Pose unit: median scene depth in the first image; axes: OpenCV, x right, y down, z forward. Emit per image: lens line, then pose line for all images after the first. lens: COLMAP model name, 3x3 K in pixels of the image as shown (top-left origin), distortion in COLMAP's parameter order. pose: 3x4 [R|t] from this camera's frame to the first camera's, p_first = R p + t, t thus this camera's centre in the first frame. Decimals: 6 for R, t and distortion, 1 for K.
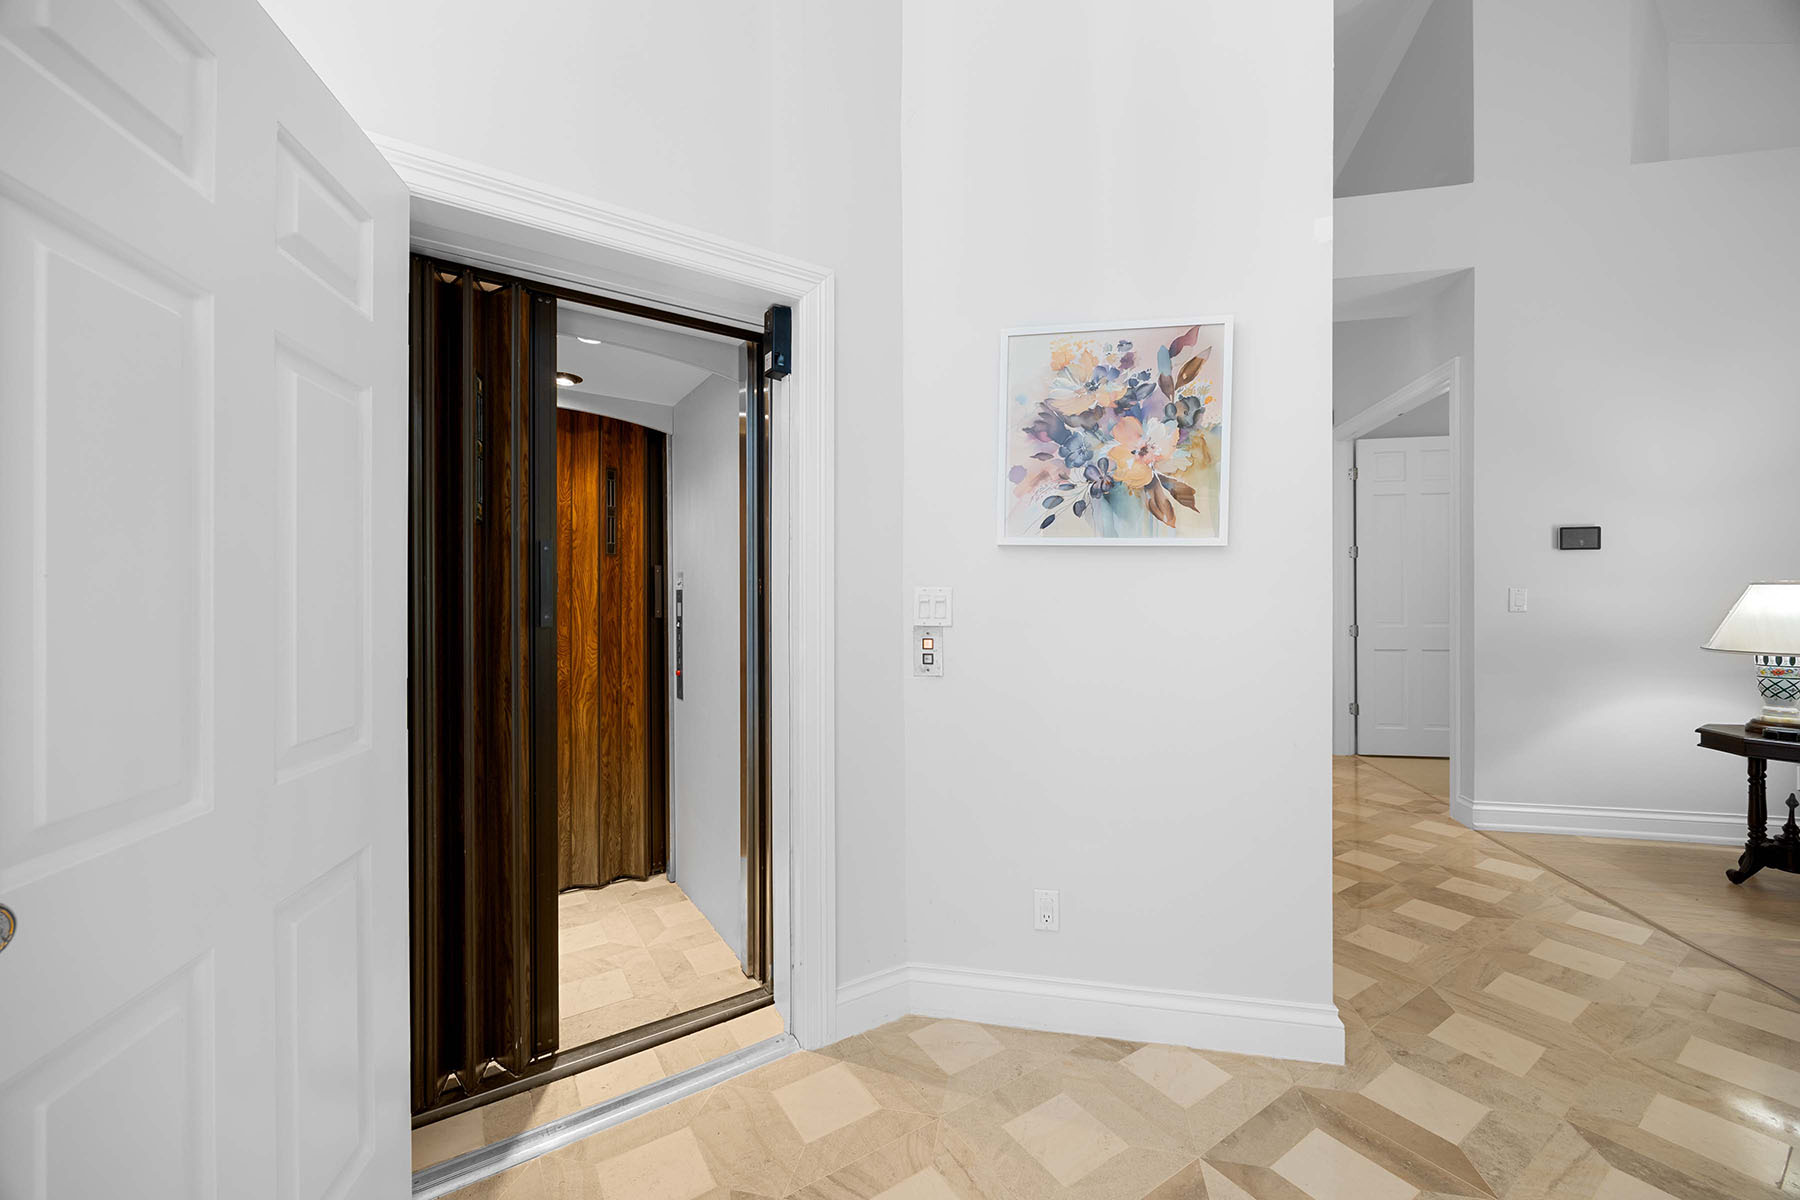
lens RADIAL K [[686.5, 0, 899.0], [0, 686.5, 600.5], [0, 0, 1]] dist [-0.002672, 0.000047]
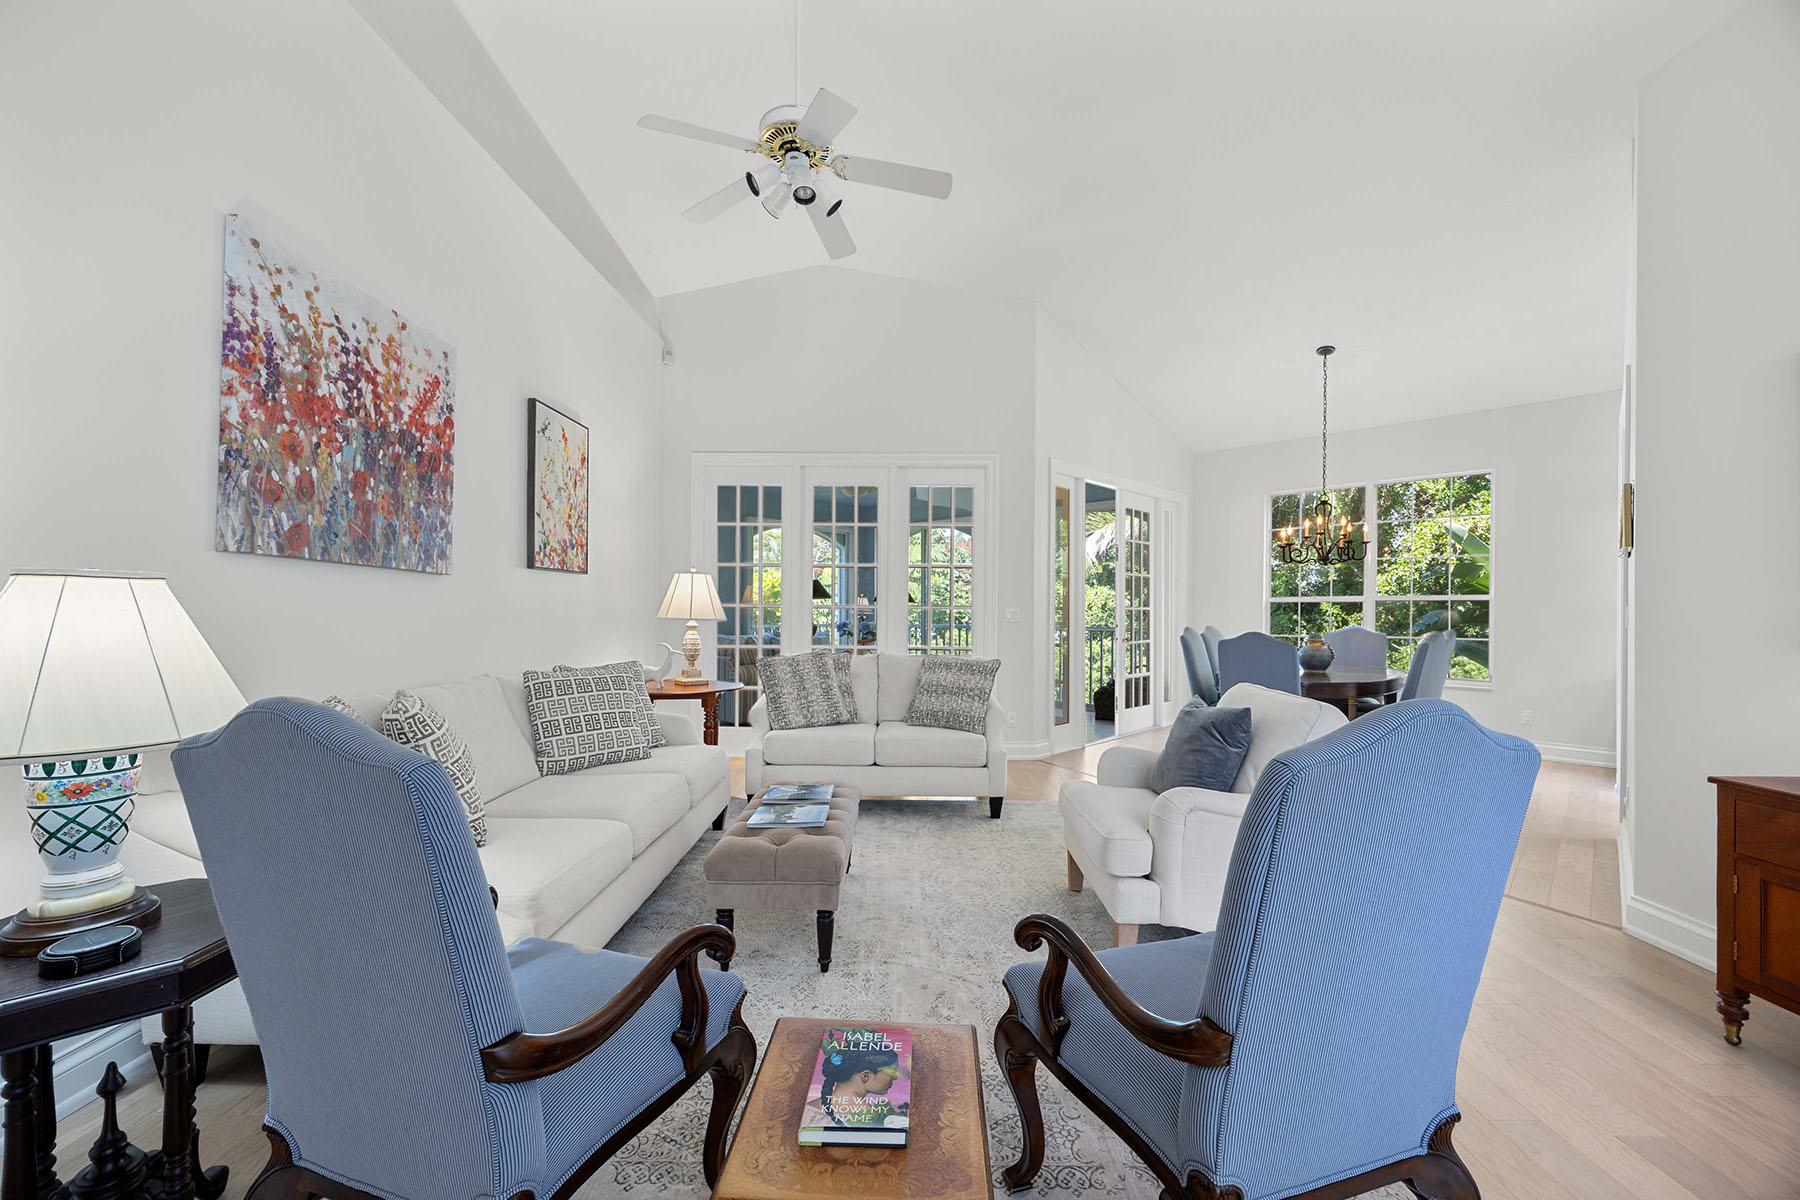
lens RADIAL K [[686.5, 0, 905.7], [0, 686.5, 612.0], [0, 0, 1]] dist [-0.002672, 0.000047]
pose [[-0.208152, -0.003397, 0.978090, 1.177092], [-0.002973, 0.999992, 0.002841, -0.008922], [-0.978092, -0.002317, -0.208161, 0.903304]]
